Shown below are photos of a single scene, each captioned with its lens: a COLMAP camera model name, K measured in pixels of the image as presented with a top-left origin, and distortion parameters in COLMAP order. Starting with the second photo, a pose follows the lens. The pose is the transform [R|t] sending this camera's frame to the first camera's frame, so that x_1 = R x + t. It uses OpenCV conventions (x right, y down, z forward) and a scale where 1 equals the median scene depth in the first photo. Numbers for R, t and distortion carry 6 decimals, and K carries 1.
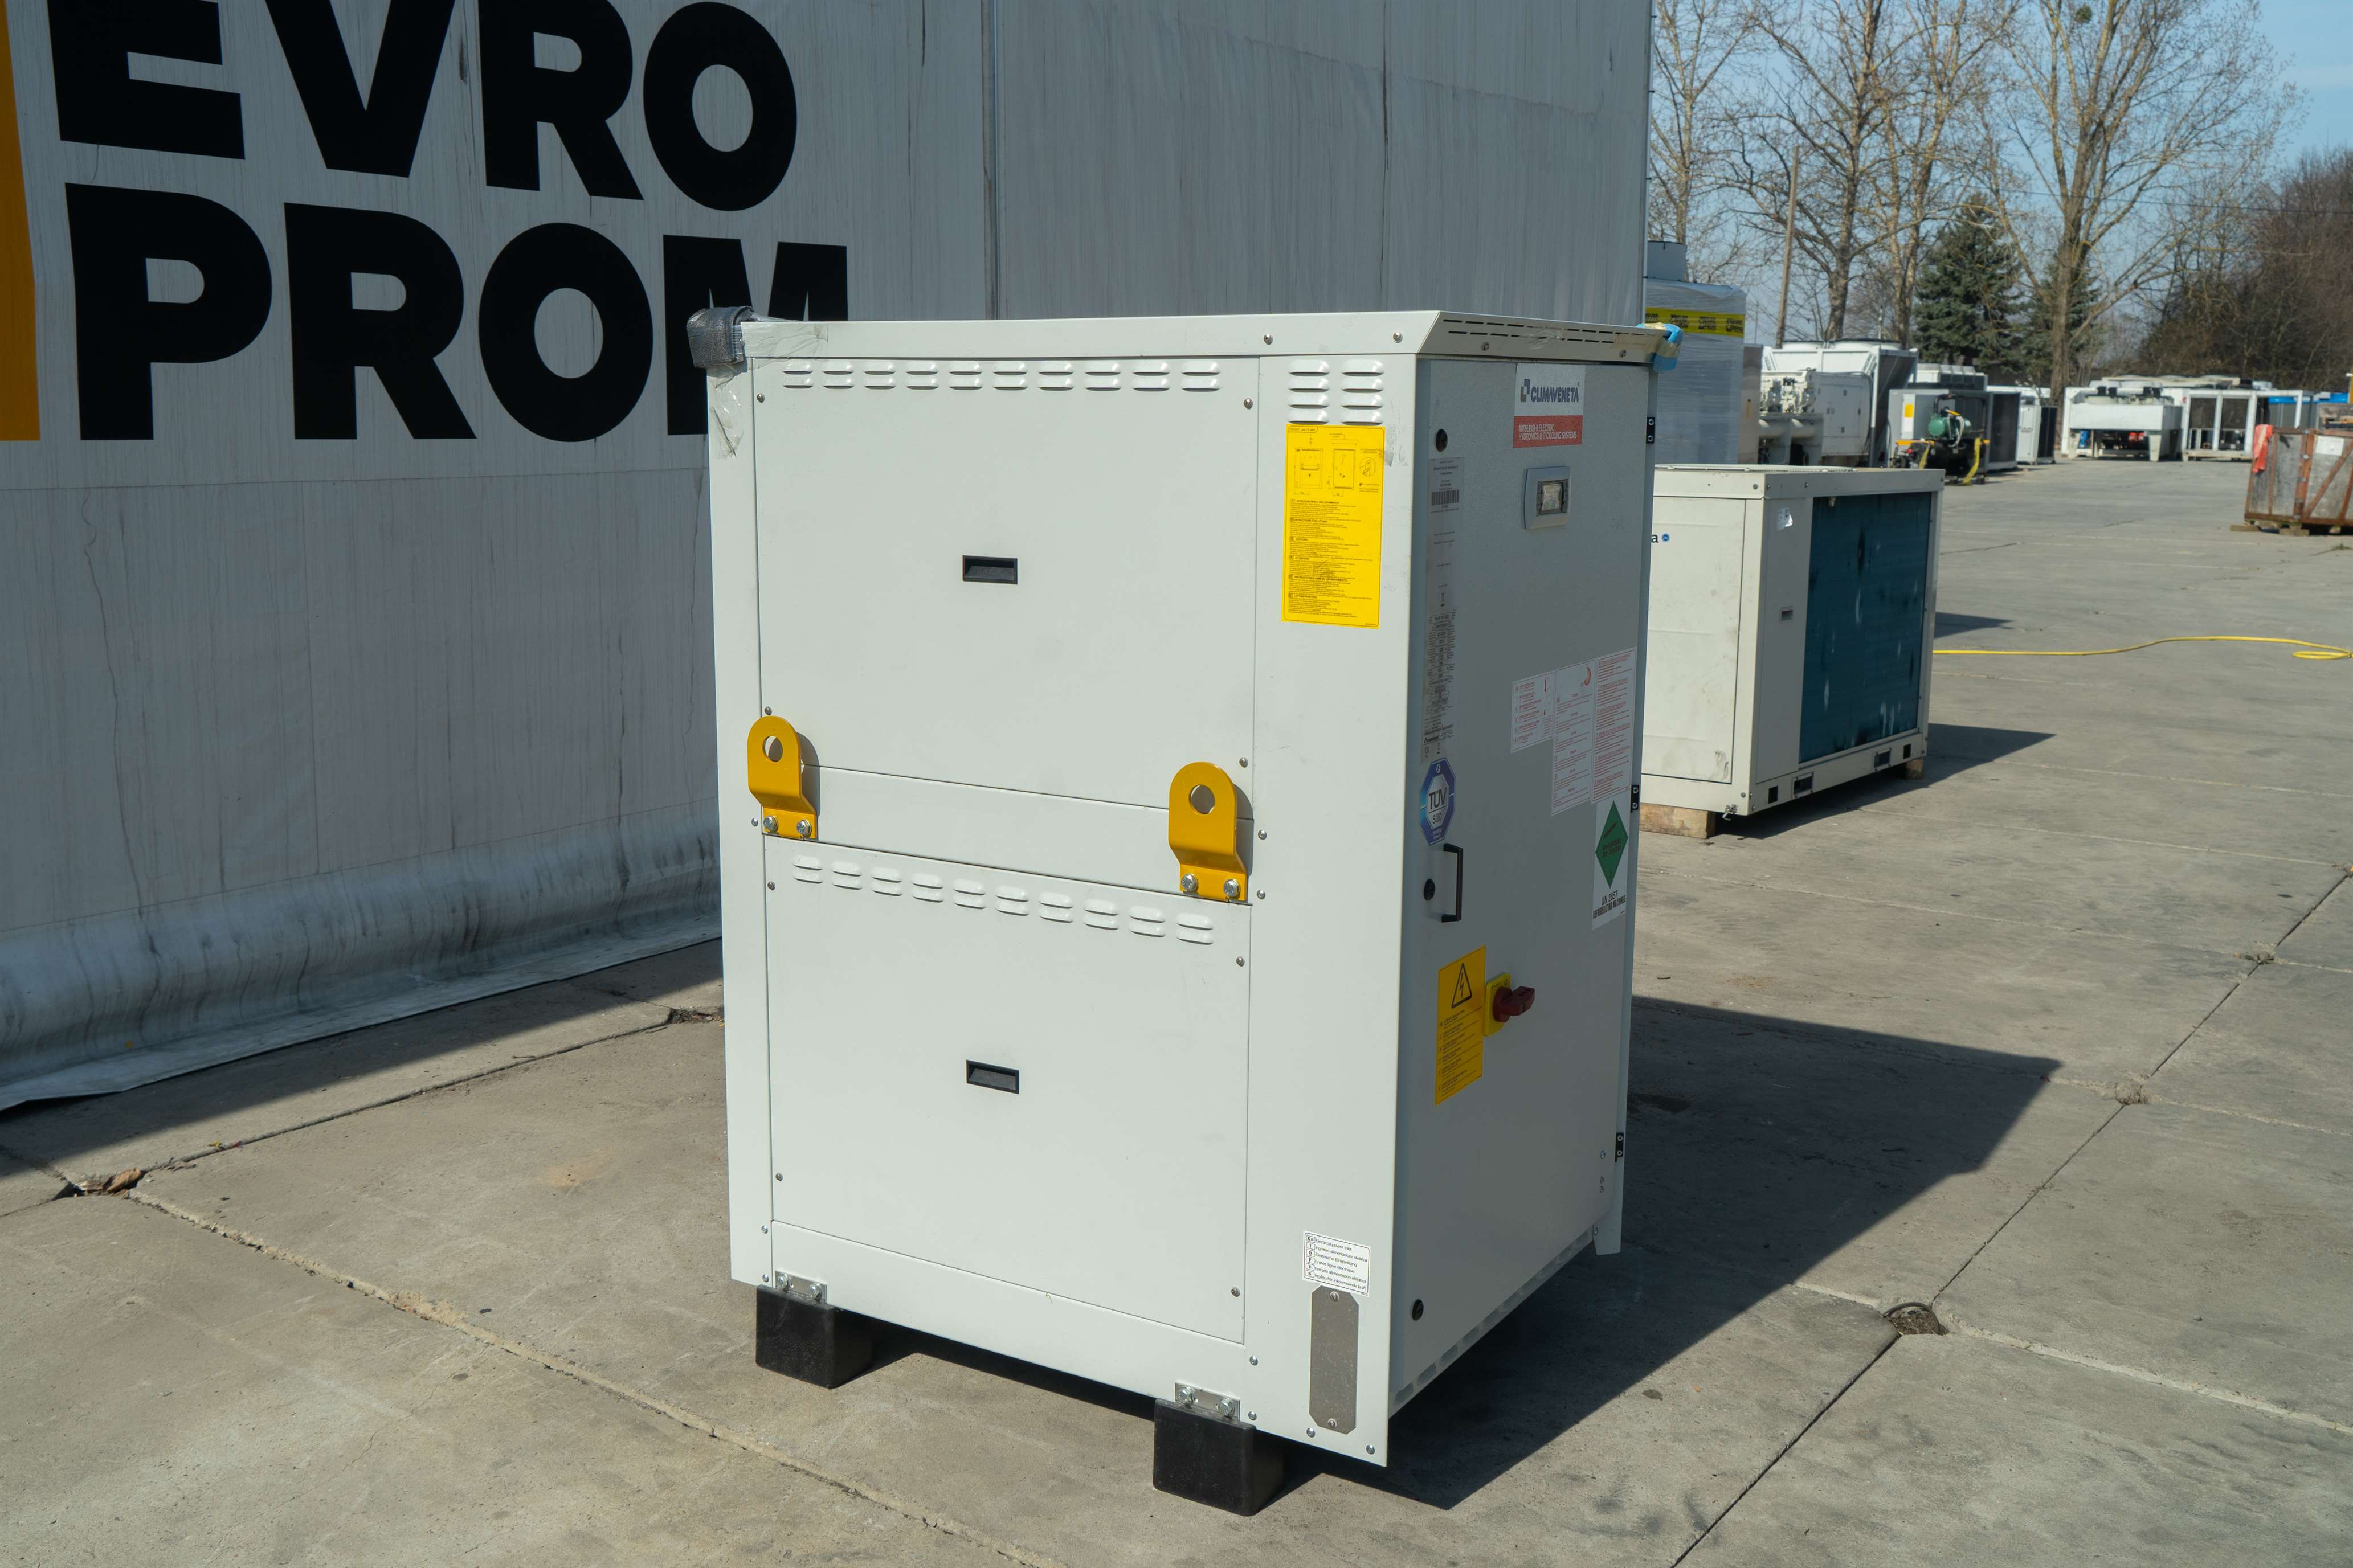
lens RADIAL K [[2199.6, 0, 1176.5], [0, 2199.6, 784.0], [0, 0, 1]] dist [0.007305, 0.004818]
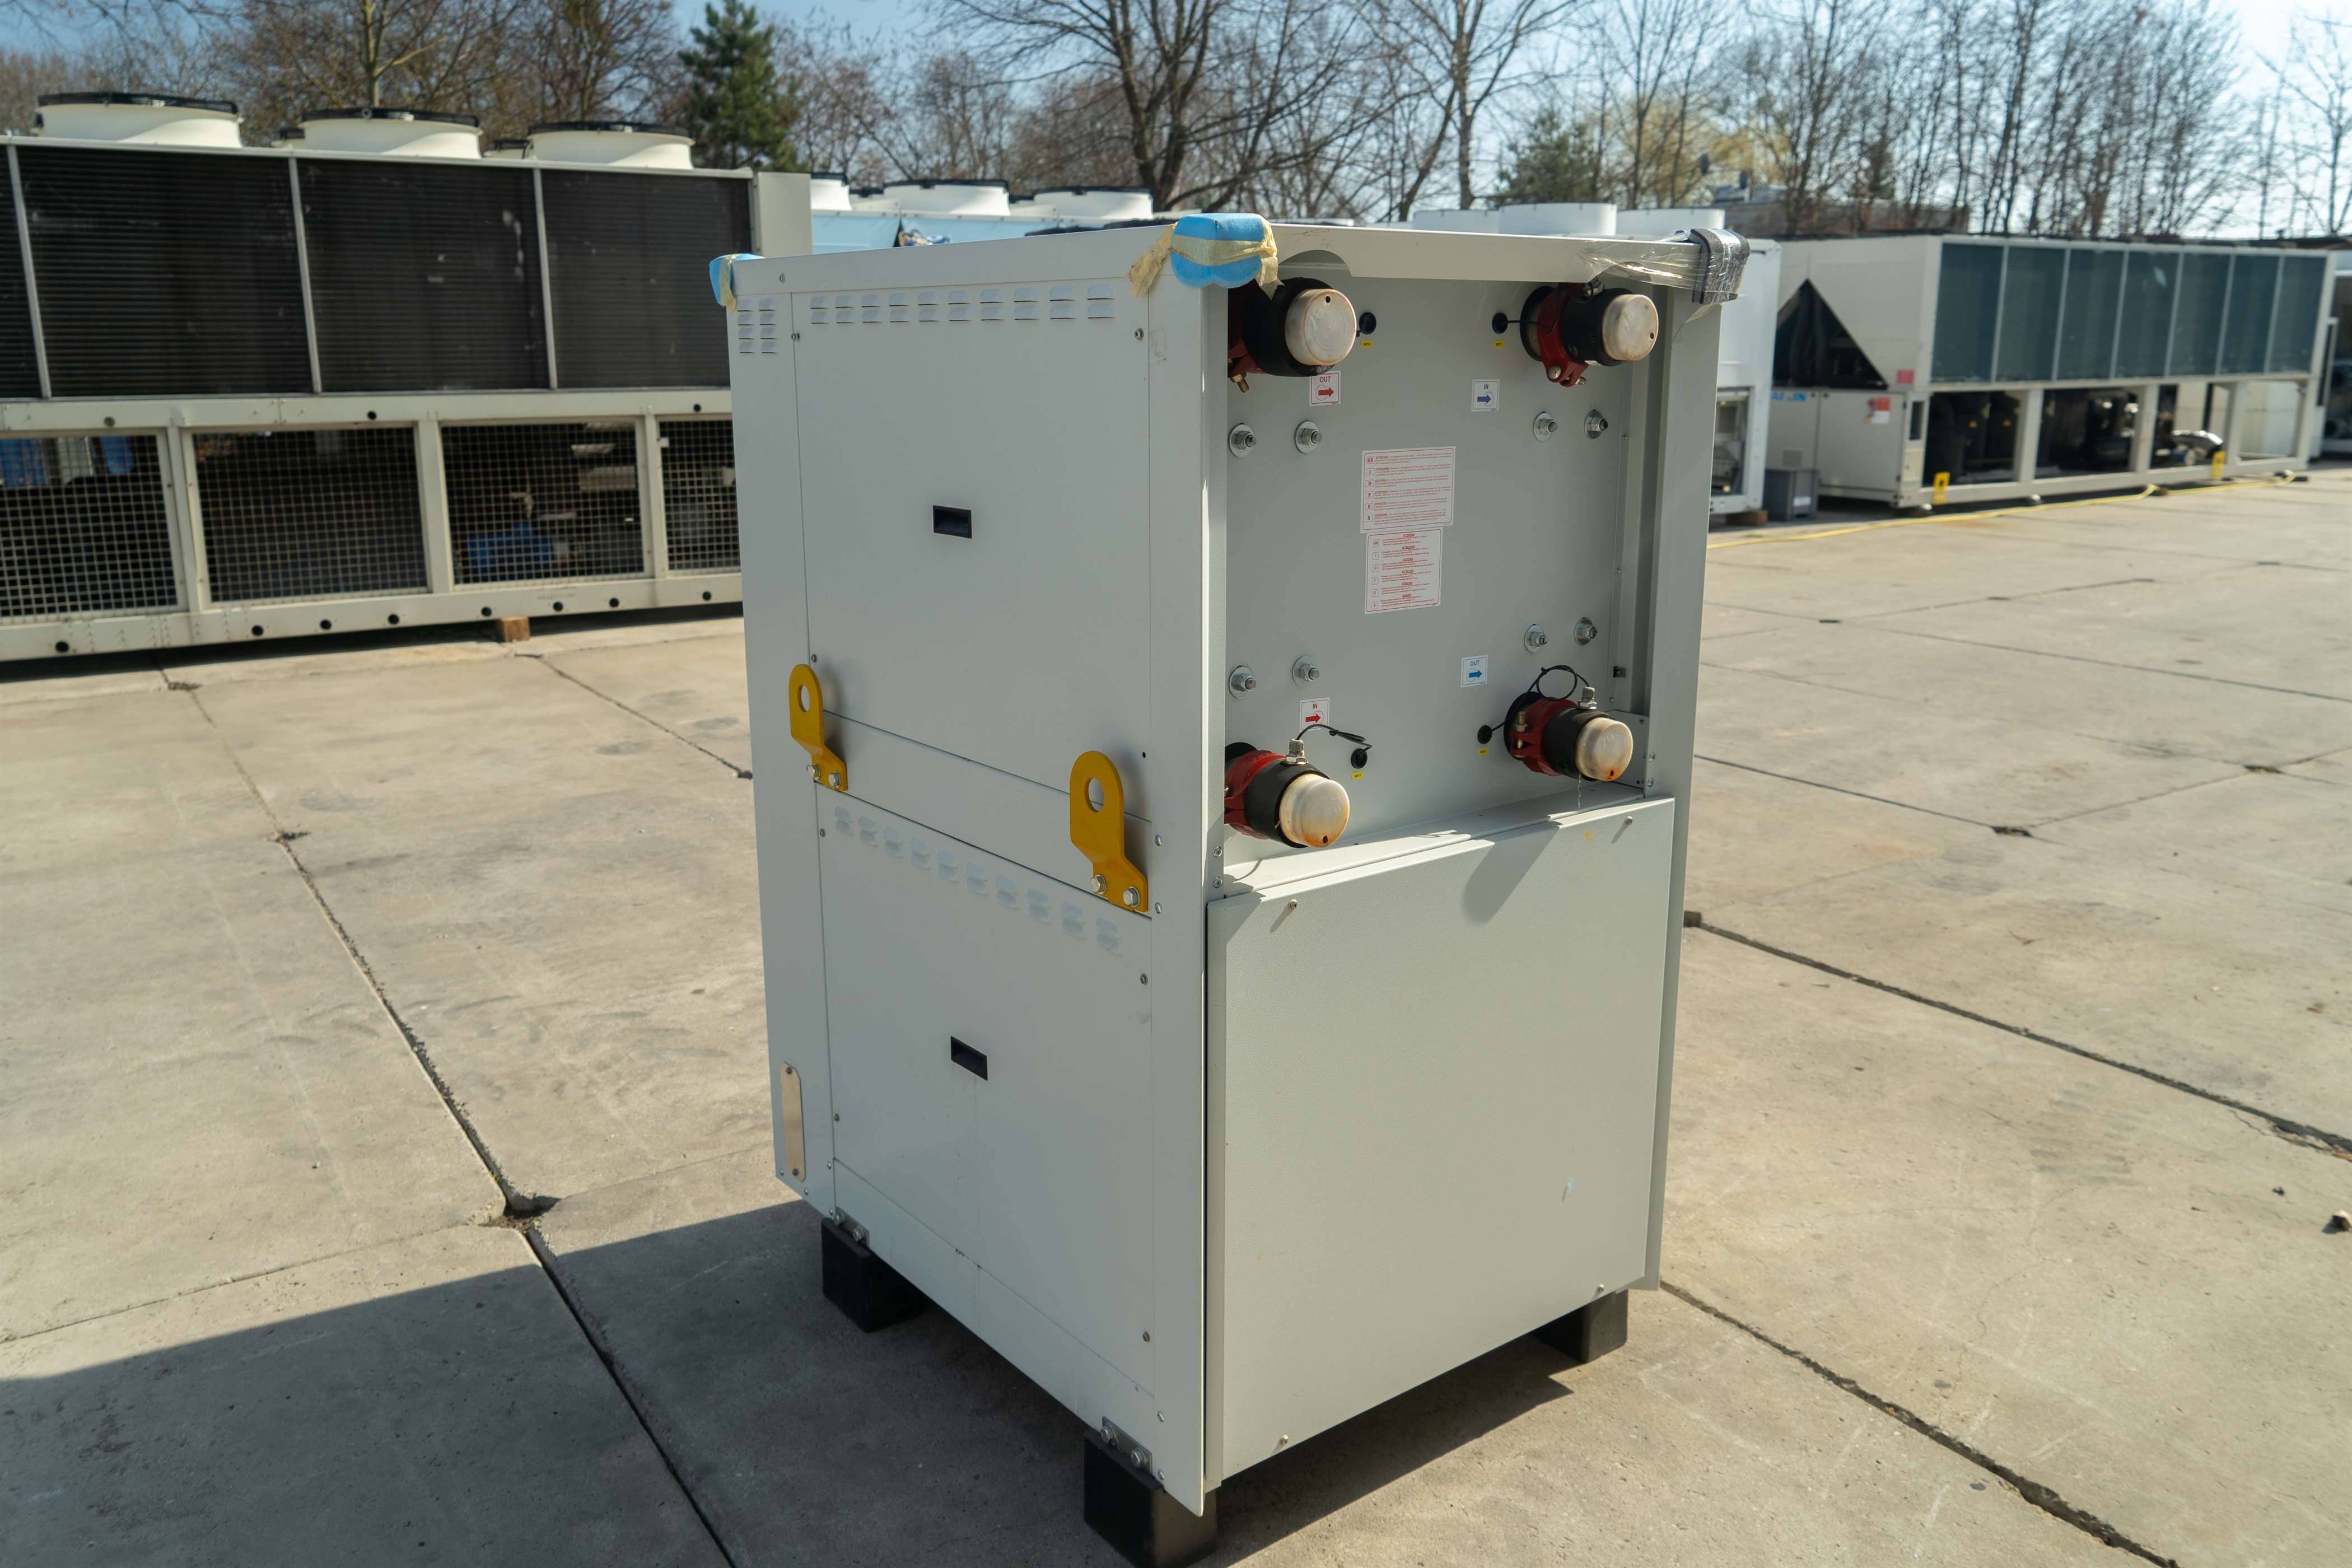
lens RADIAL K [[1792.9, 0, 1196.9], [0, 1792.9, 777.2], [0, 0, 1]] dist [-0.011239, 0.006870]
pose [[-0.939181, -0.087892, 0.331984, -0.177643], [0.055391, 0.915270, 0.399015, -0.204661], [-0.338926, 0.393136, -0.854736, 1.152567]]
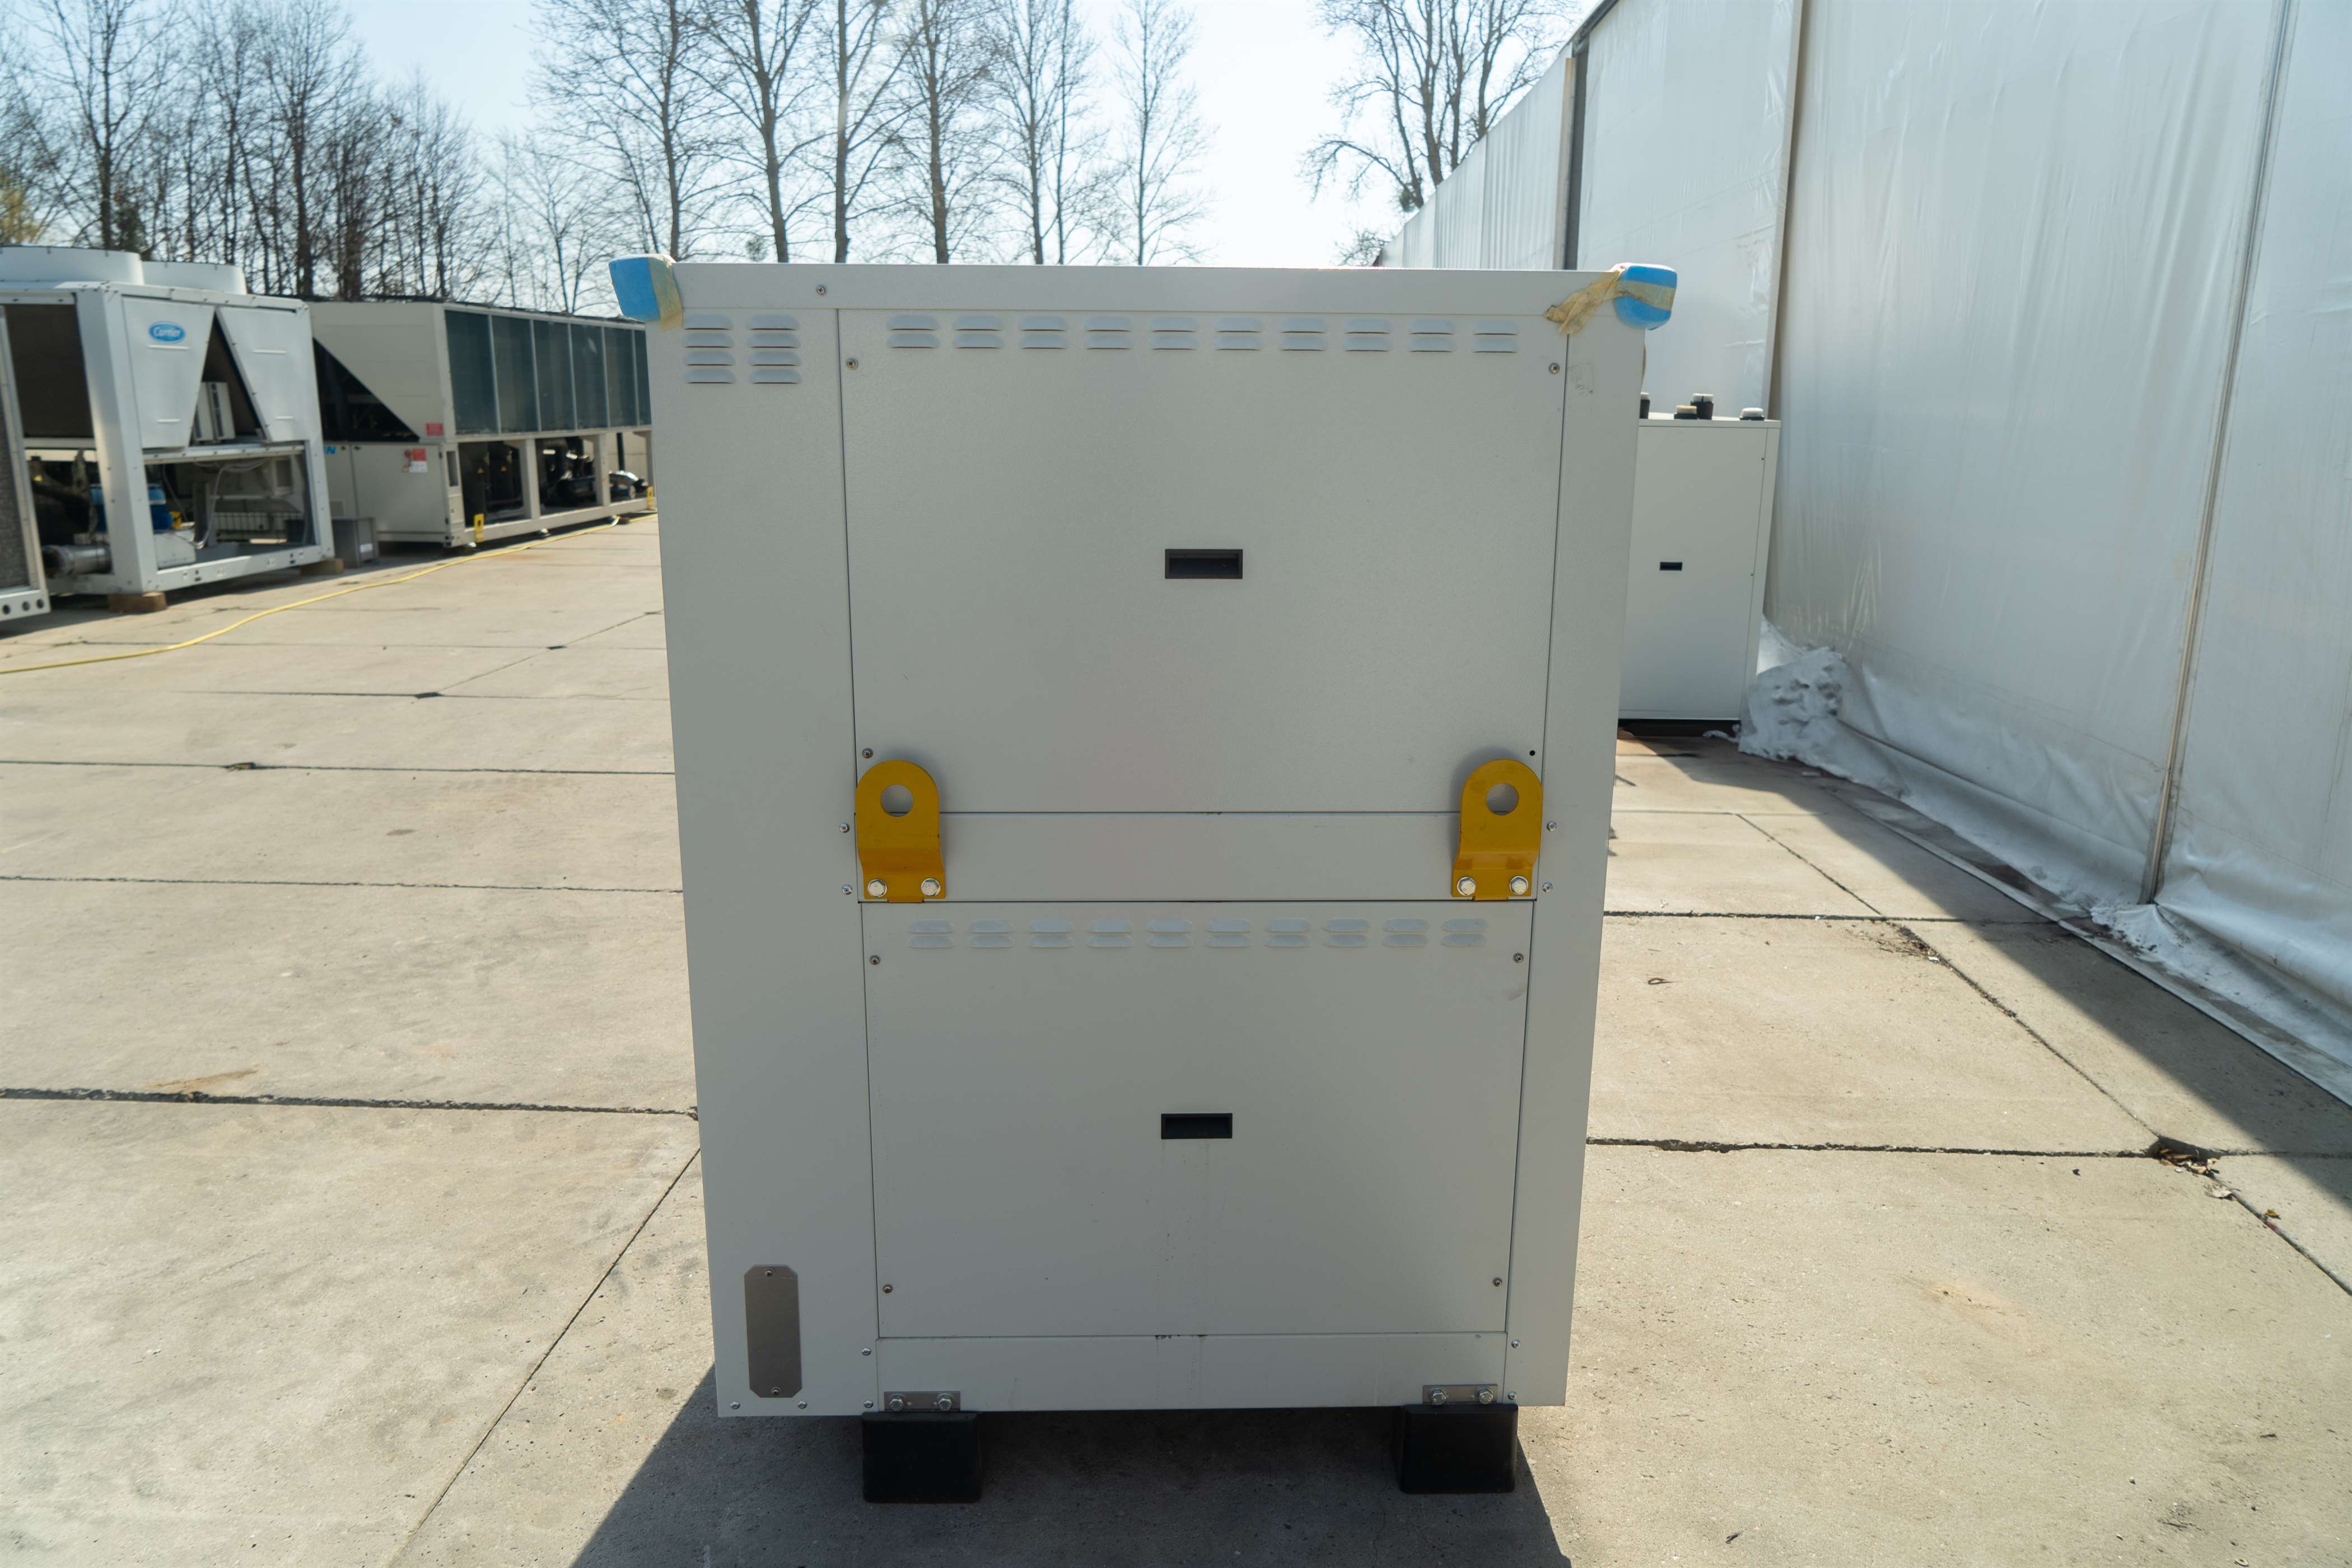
lens RADIAL K [[1542.7, 0, 1168.0], [0, 1542.7, 780.0], [0, 0, 1]] dist [-0.018695, 0.004874]
pose [[-0.836358, 0.117768, -0.535384, 0.248793], [-0.110348, 0.920490, 0.374862, -0.175293], [0.536963, 0.372597, -0.756863, 1.051101]]
